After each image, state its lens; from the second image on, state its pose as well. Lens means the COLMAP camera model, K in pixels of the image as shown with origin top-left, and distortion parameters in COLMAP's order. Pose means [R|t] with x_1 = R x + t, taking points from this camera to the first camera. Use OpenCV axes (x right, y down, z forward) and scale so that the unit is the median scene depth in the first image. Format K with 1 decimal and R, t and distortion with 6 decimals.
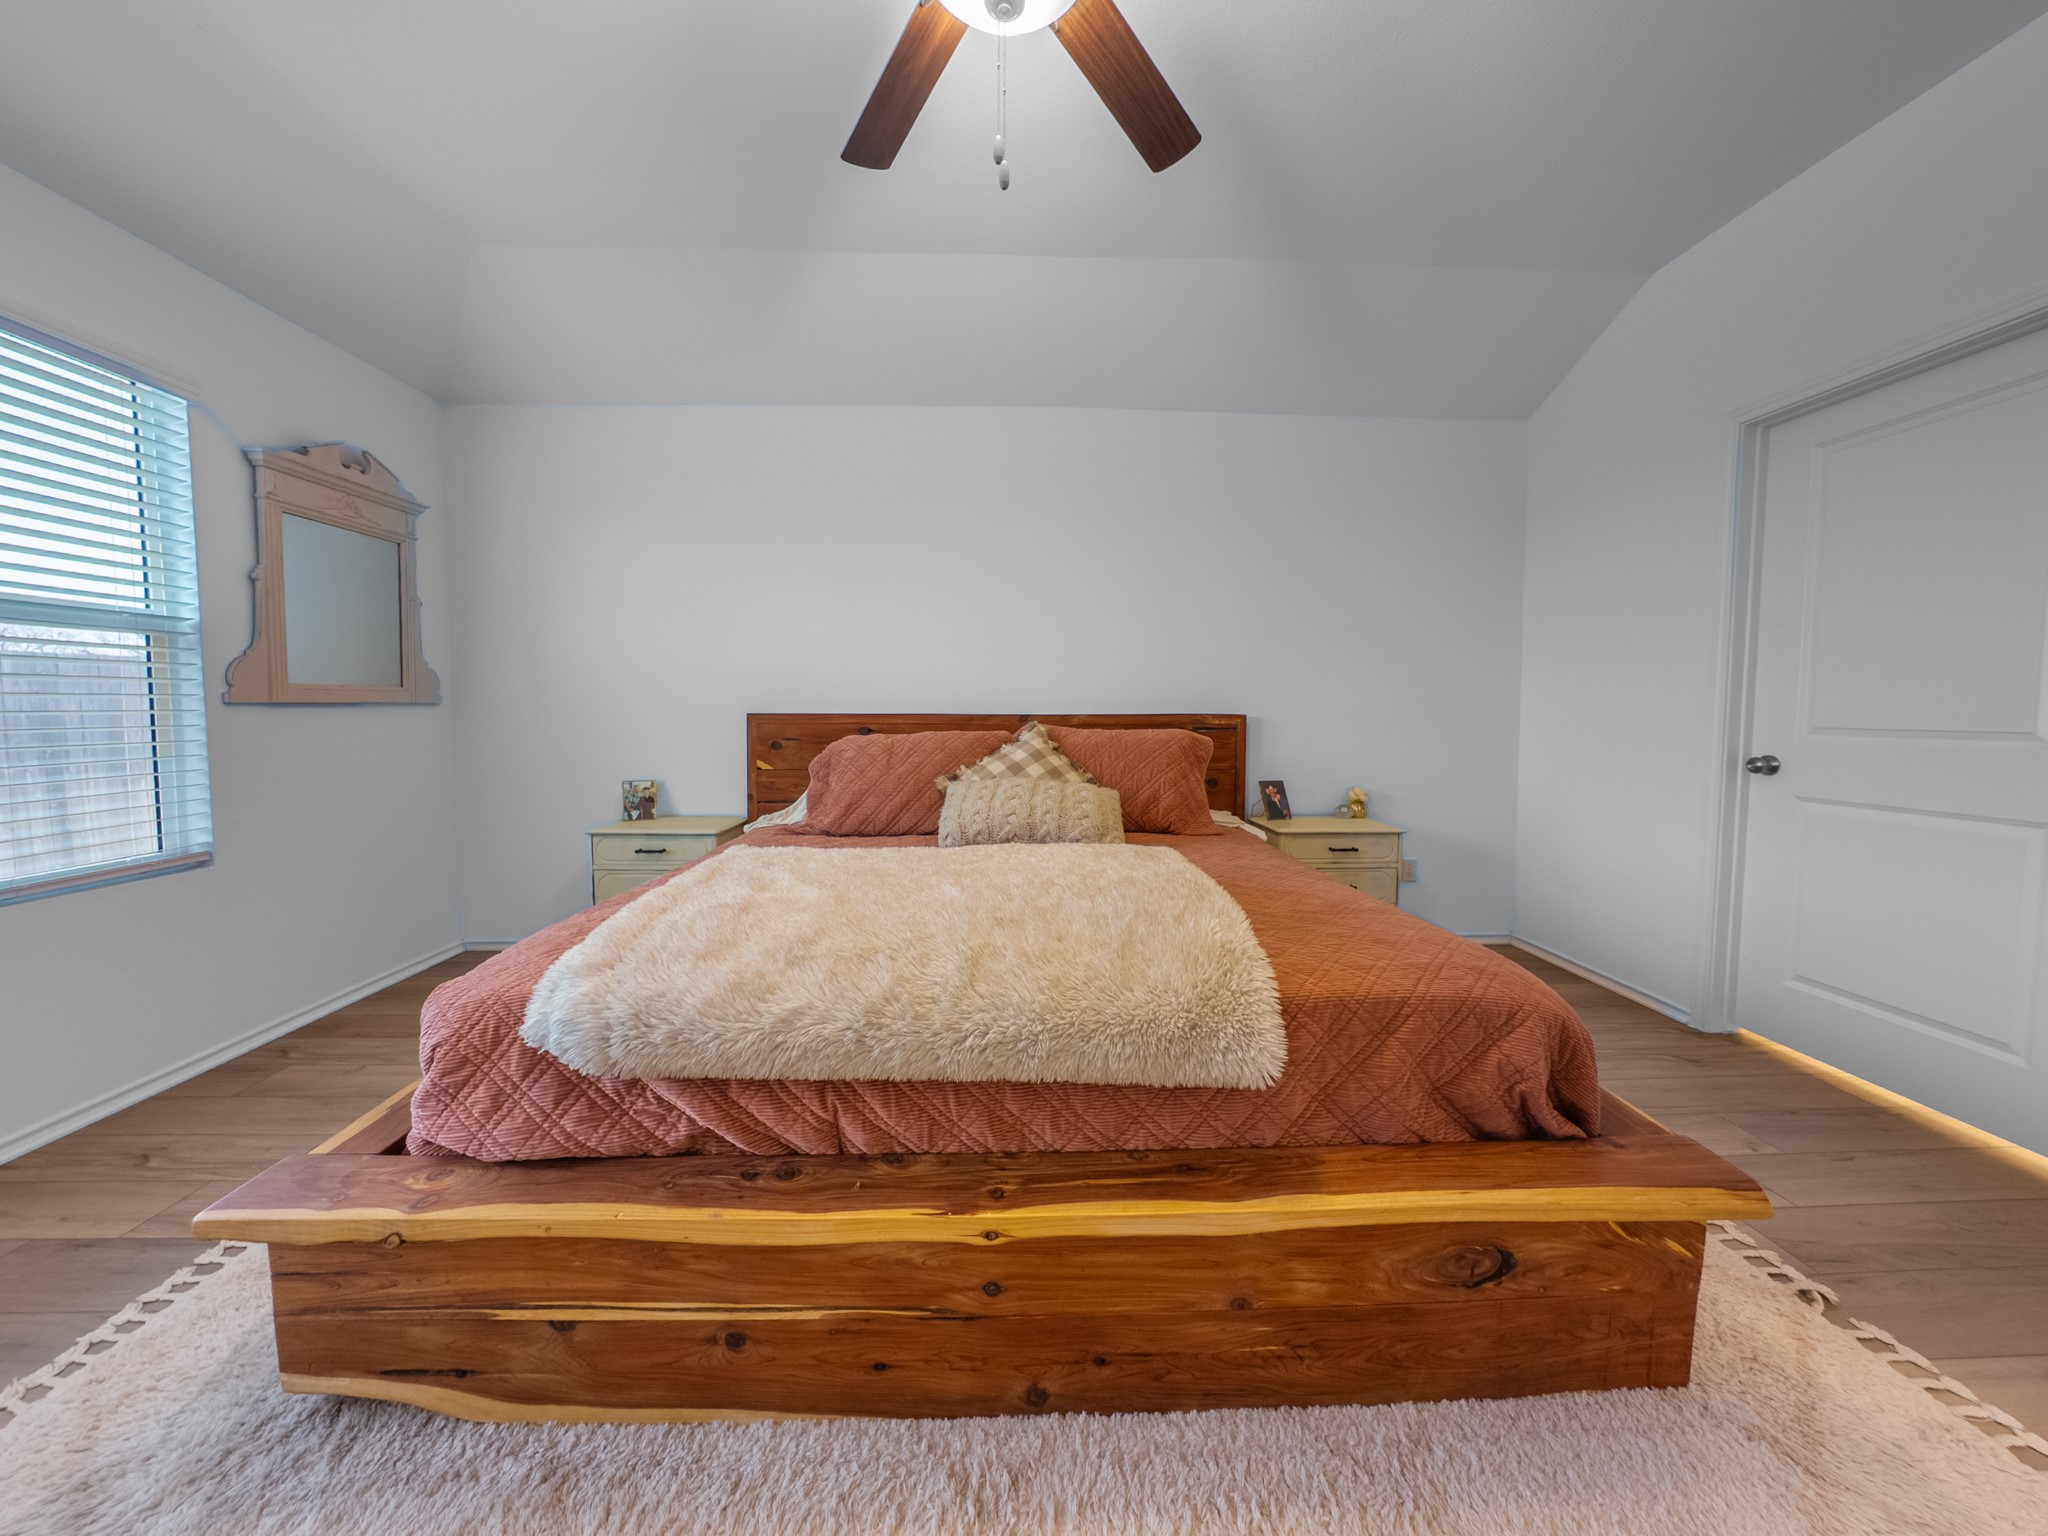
lens RADIAL K [[704.2, 0, 1024.7], [0, 704.2, 747.8], [0, 0, 1]] dist [-0.029611, 0.006189]
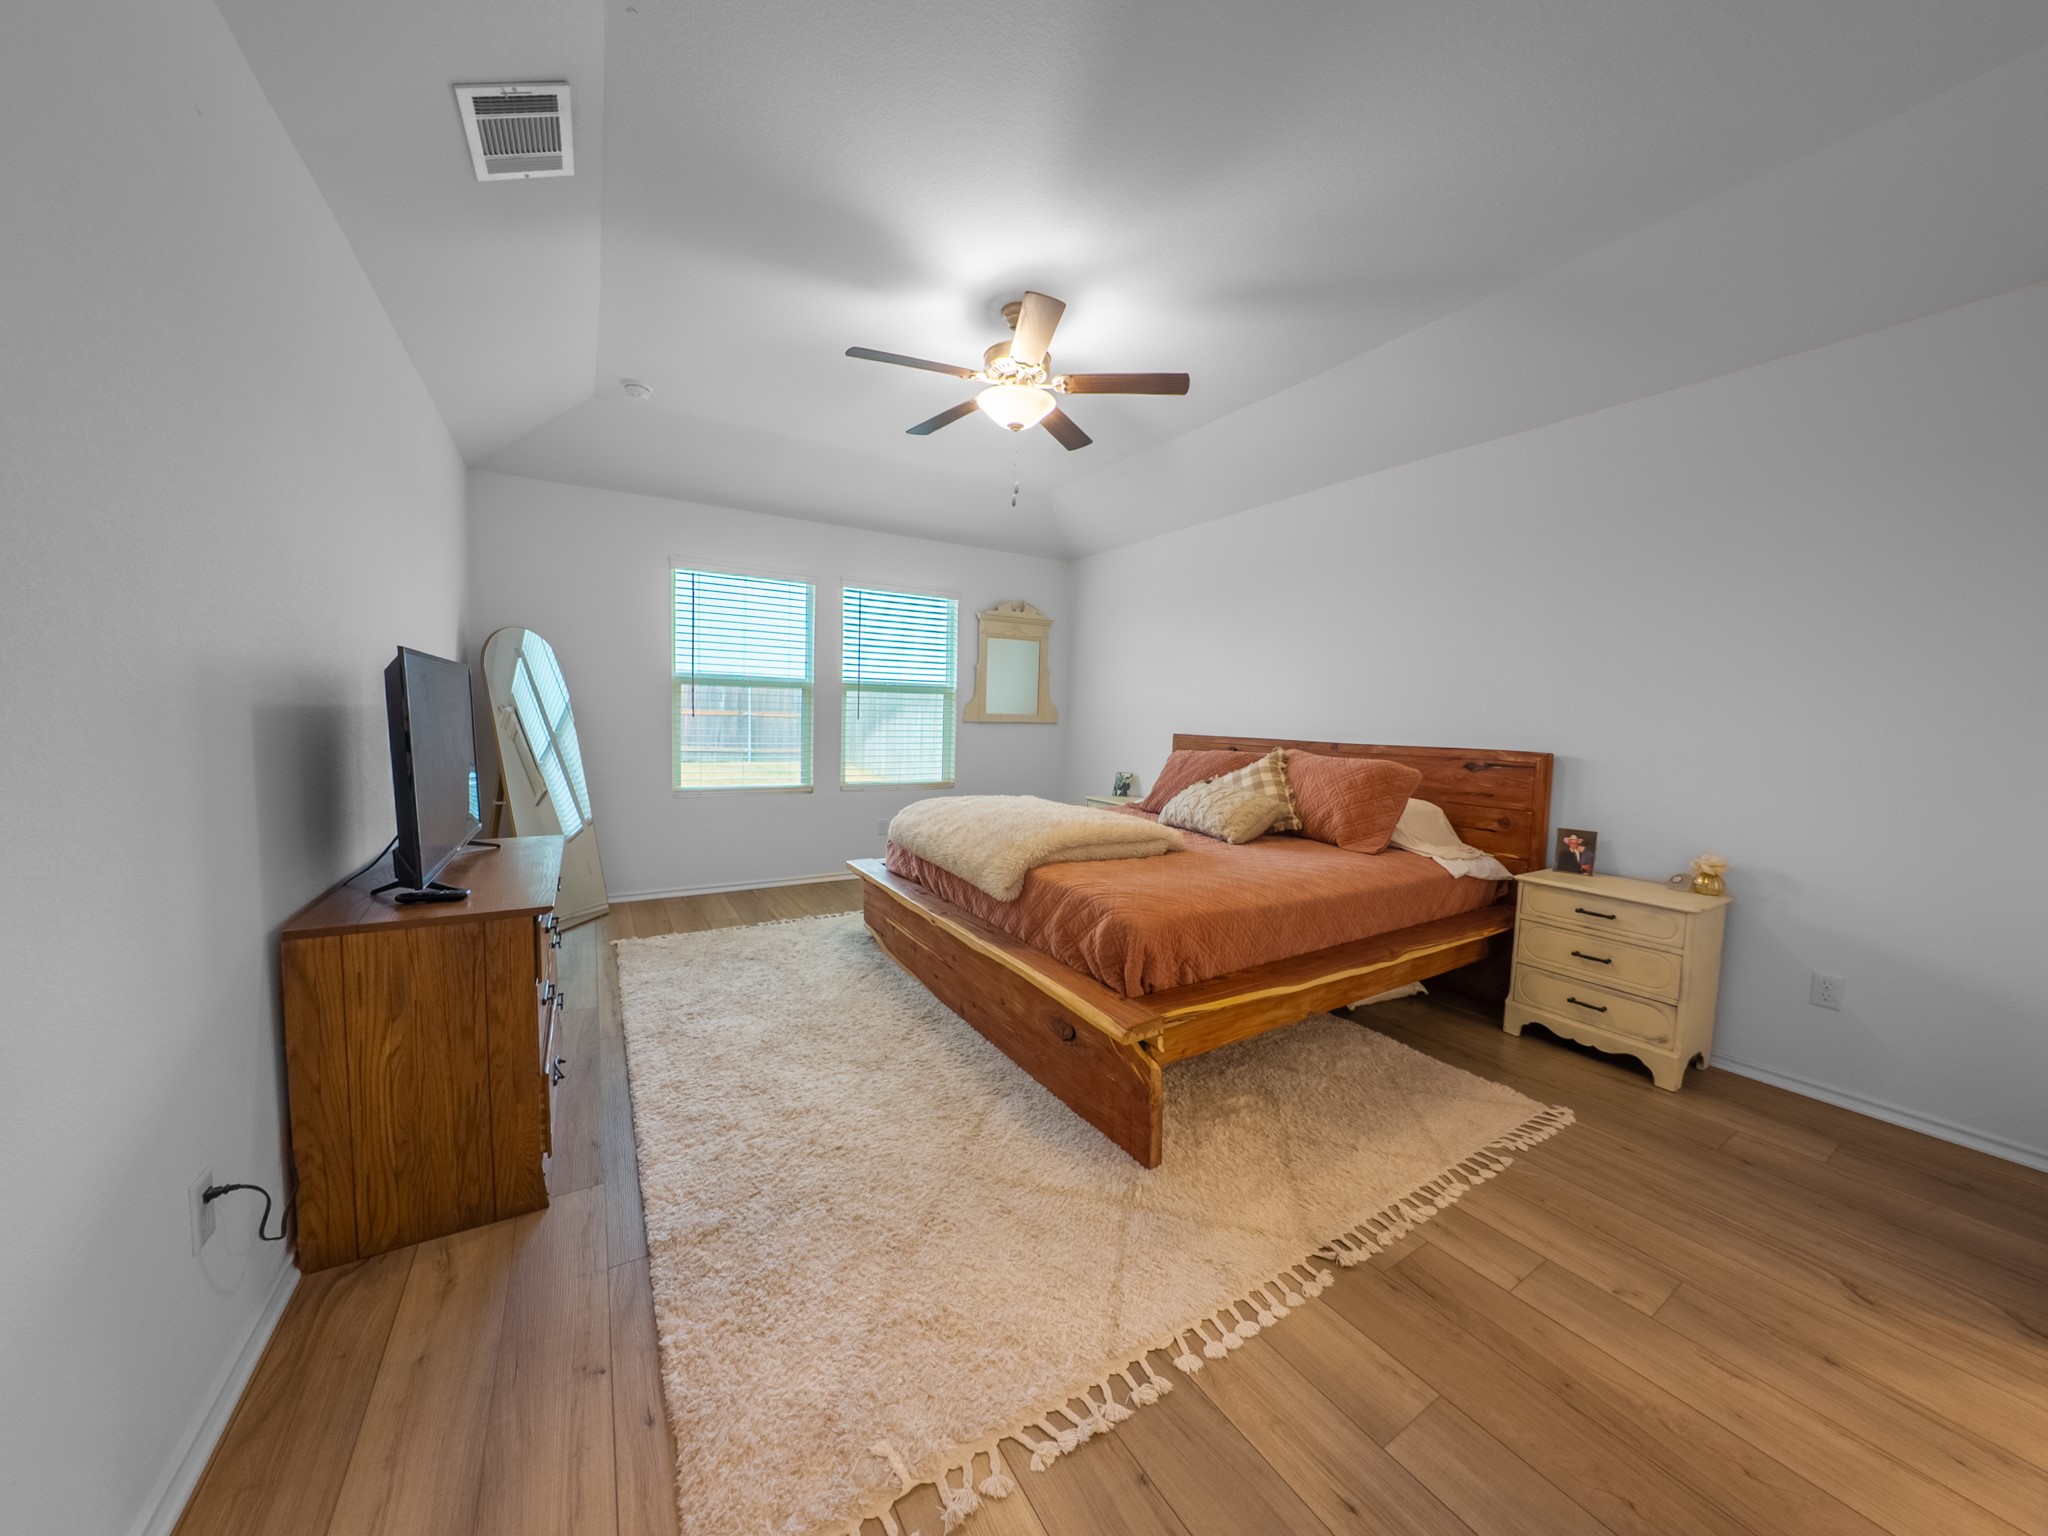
lens RADIAL K [[692.5, 0, 1024.2], [0, 692.5, 764.3], [0, 0, 1]] dist [-0.028603, 0.005195]
pose [[0.505904, 0.068181, -0.859891, 0.960314], [-0.074658, 0.996591, 0.035096, -0.017443], [0.859353, 0.046443, 0.509270, -0.046115]]
